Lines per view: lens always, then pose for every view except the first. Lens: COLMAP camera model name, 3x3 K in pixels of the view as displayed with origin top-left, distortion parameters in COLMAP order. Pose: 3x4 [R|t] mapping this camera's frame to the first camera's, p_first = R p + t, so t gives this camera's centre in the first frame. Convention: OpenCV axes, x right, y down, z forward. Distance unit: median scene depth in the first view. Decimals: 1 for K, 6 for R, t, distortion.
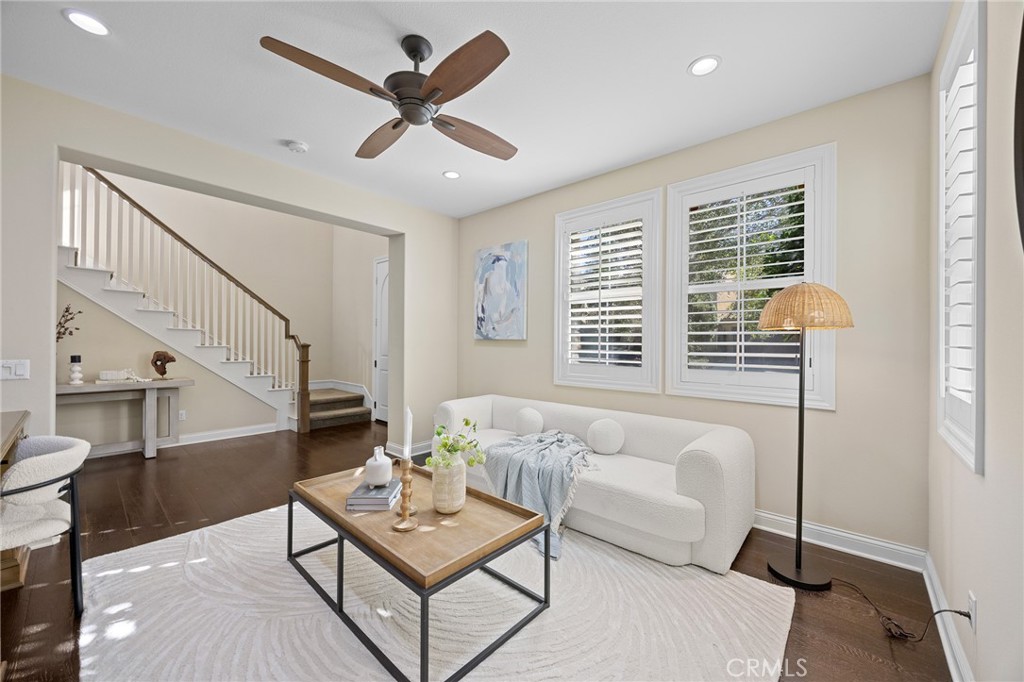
lens RADIAL K [[389.1, 0, 513.4], [0, 389.1, 337.3], [0, 0, 1]] dist [-0.005408, 0.000356]
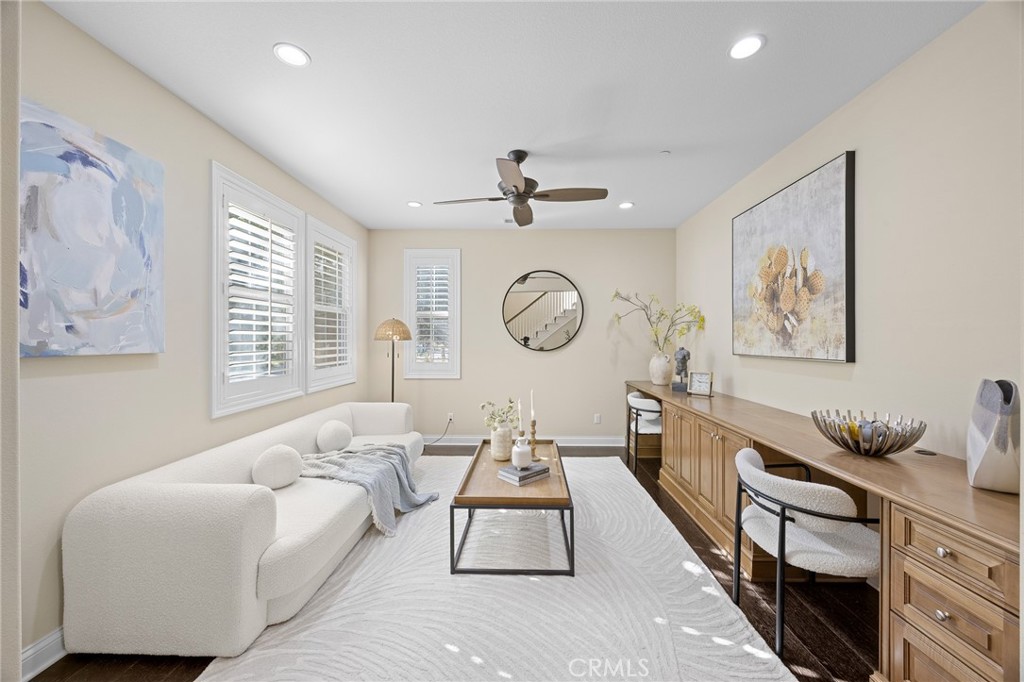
lens RADIAL K [[389.1, 0, 514.6], [0, 389.1, 340.6], [0, 0, 1]] dist [-0.005408, 0.000356]
pose [[-0.644742, -0.006225, 0.764375, -1.219253], [-0.006012, 0.999977, 0.003072, -0.027318], [-0.764377, -0.002615, -0.644765, 1.739322]]
